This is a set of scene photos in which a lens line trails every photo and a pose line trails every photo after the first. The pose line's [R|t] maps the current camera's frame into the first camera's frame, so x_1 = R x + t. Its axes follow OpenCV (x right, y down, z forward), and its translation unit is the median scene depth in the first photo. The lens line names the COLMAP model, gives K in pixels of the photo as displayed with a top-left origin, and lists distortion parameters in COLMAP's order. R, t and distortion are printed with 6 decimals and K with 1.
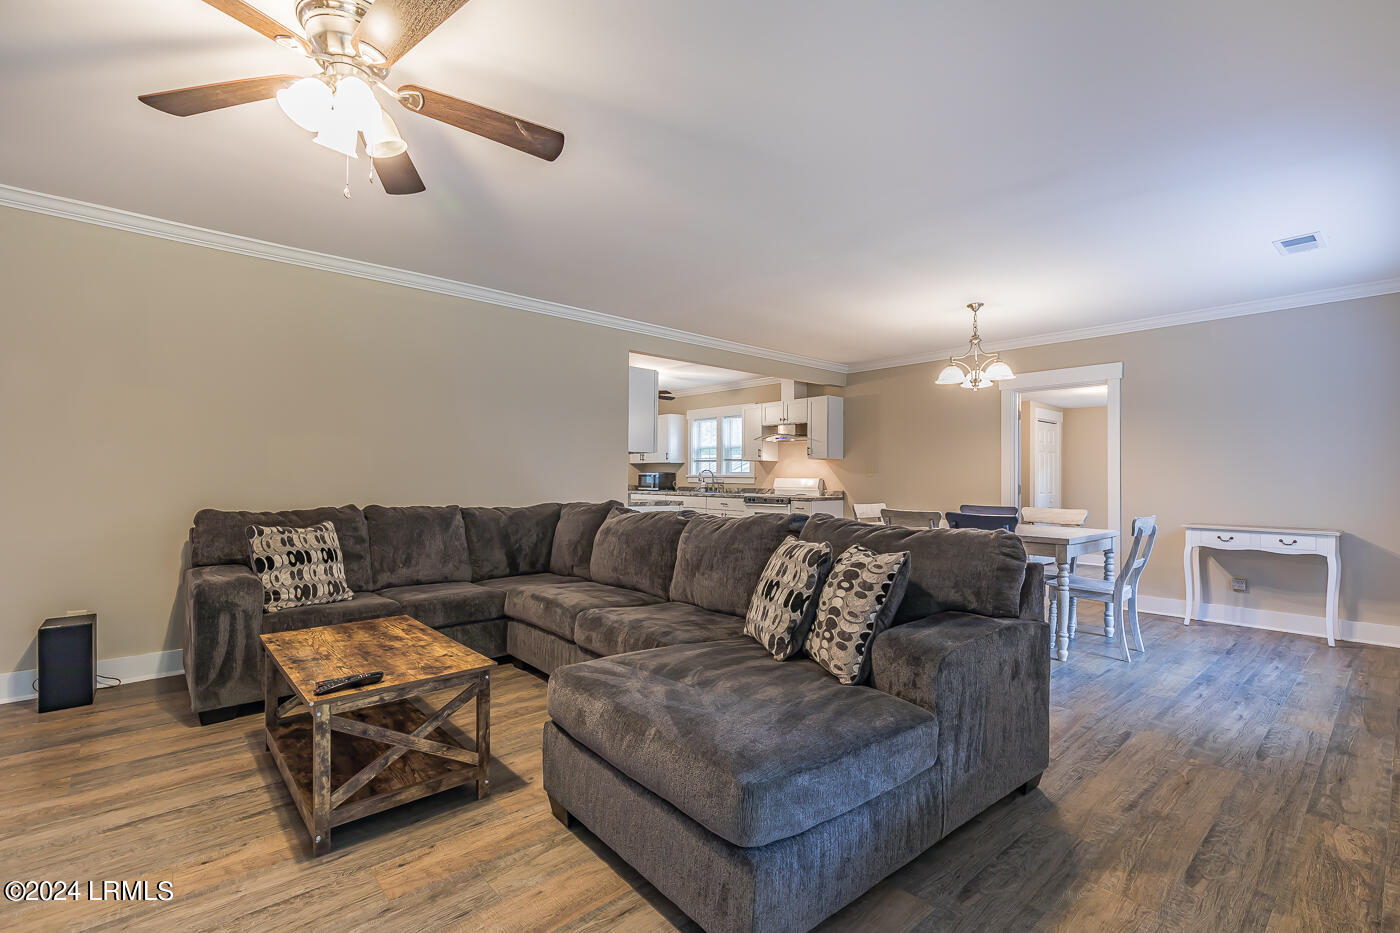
lens RADIAL K [[628.6, 0, 709.1], [0, 628.6, 468.3], [0, 0, 1]] dist [0.009739, -0.001970]
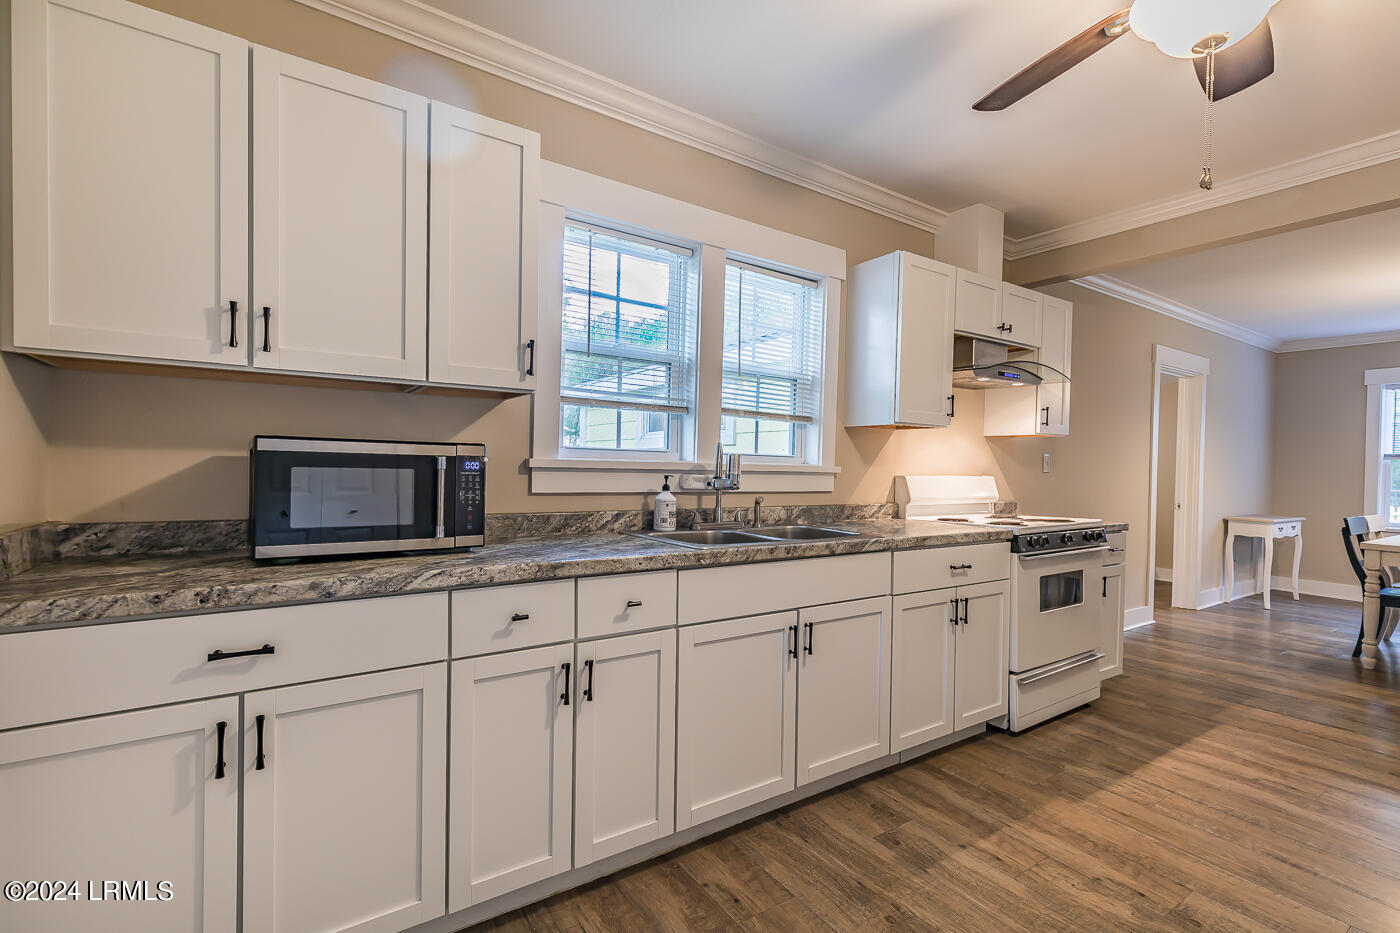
lens RADIAL K [[628.6, 0, 709.1], [0, 628.6, 468.3], [0, 0, 1]] dist [0.009739, -0.001970]
pose [[0.134656, -0.009747, 0.990845, -0.741908], [-0.034240, 0.999309, 0.014483, 0.026597], [-0.990301, -0.035877, 0.134229, 2.831759]]
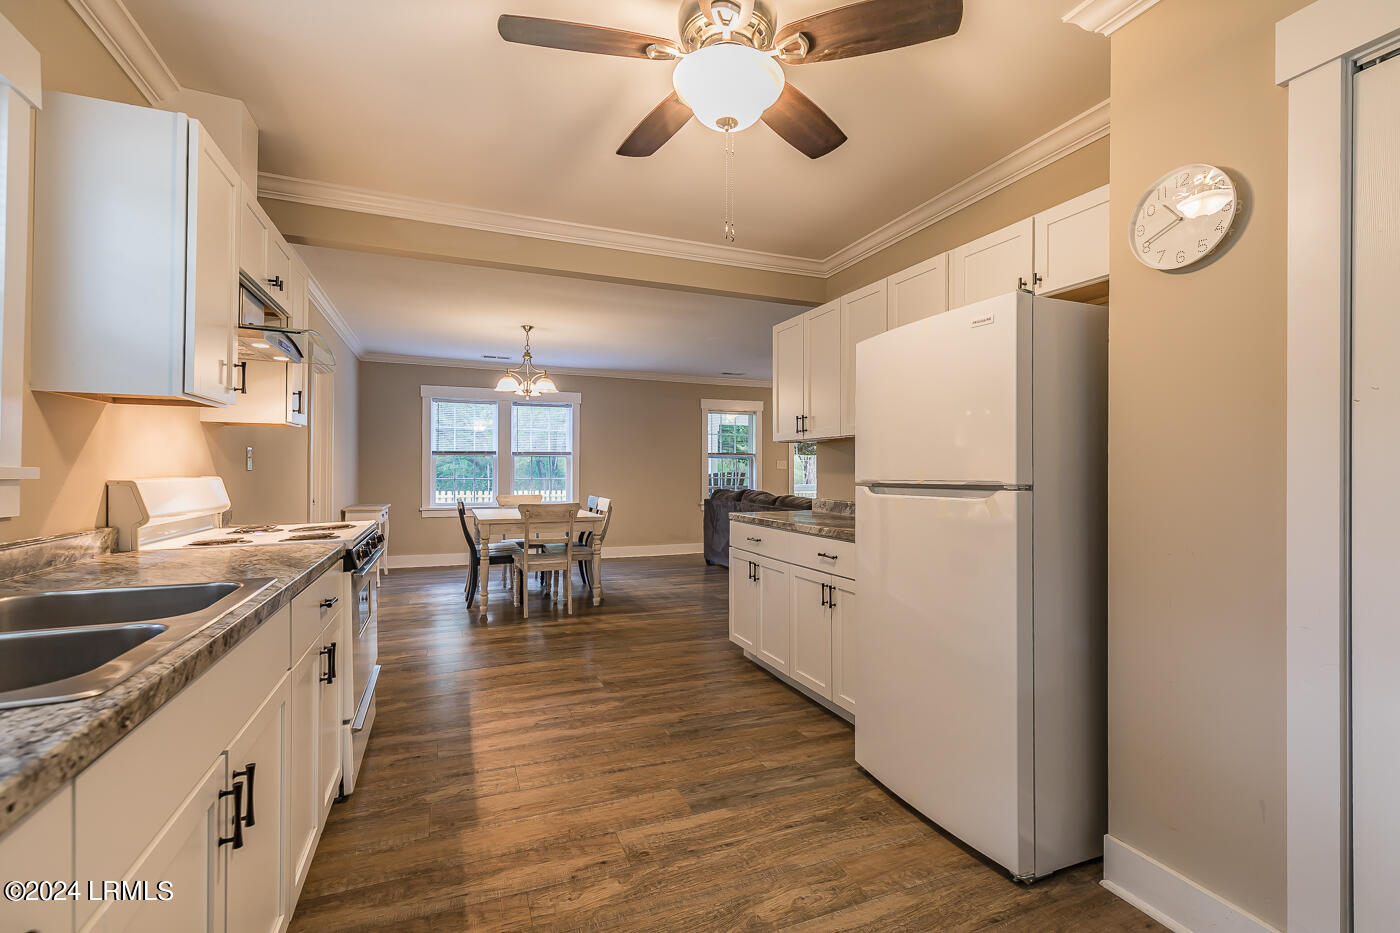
lens RADIAL K [[632.5, 0, 705.3], [0, 632.5, 465.4], [0, 0, 1]] dist [0.017321, -0.008245]
pose [[-0.940584, -0.006409, 0.339500, -0.444530], [-0.013907, 0.999710, -0.019658, 0.032216], [-0.339275, -0.023211, -0.940401, 3.048599]]
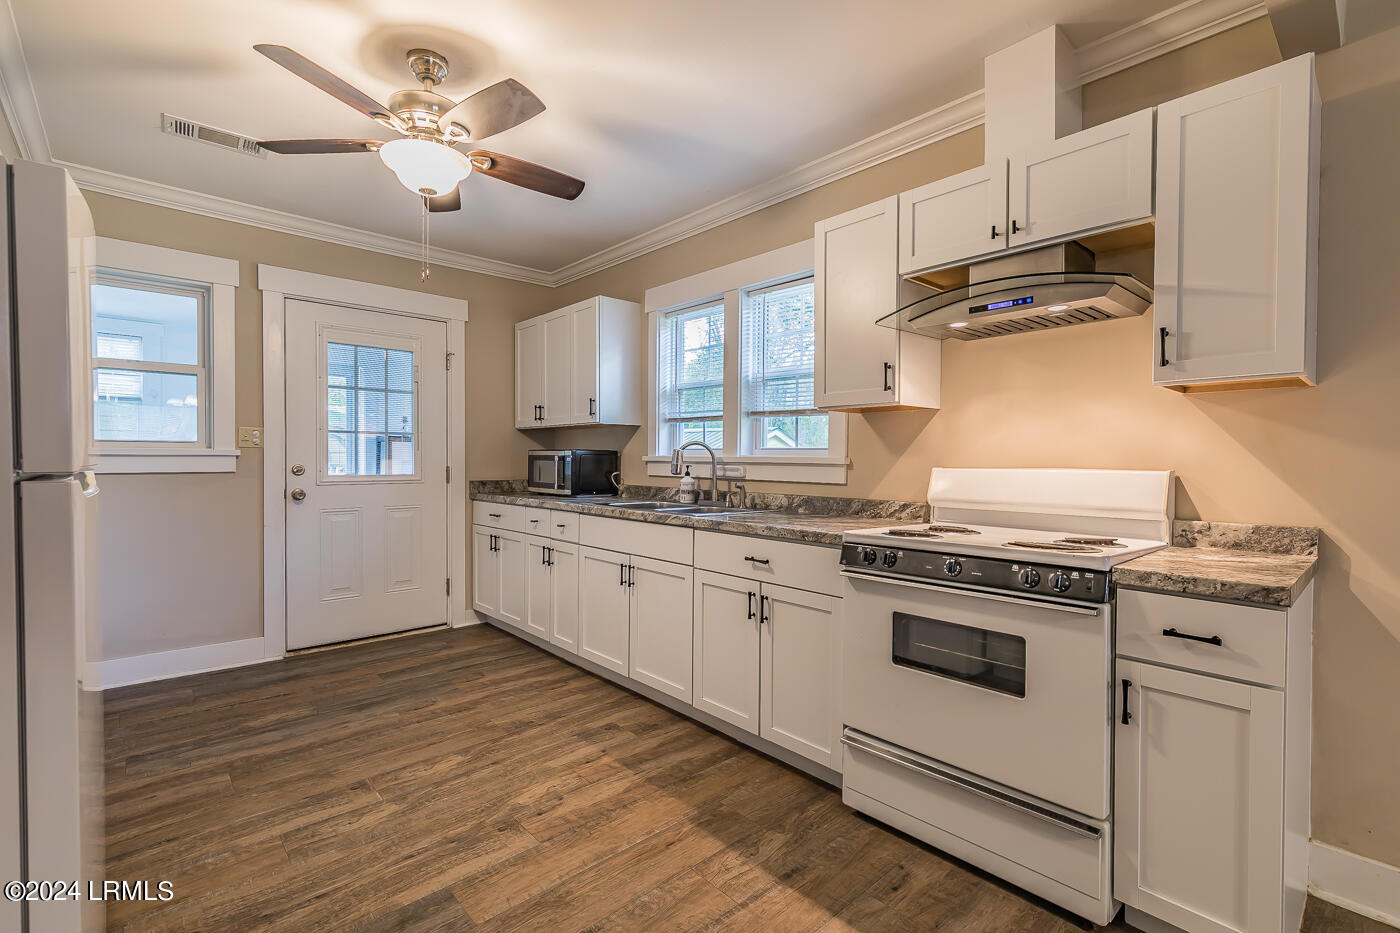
lens RADIAL K [[628.6, 0, 709.1], [0, 628.6, 468.3], [0, 0, 1]] dist [0.009739, -0.001970]
pose [[0.999918, -0.000445, 0.012803, -0.002913], [0.000079, 0.999592, 0.028565, 0.021316], [-0.012810, -0.028562, 0.999510, 1.907877]]
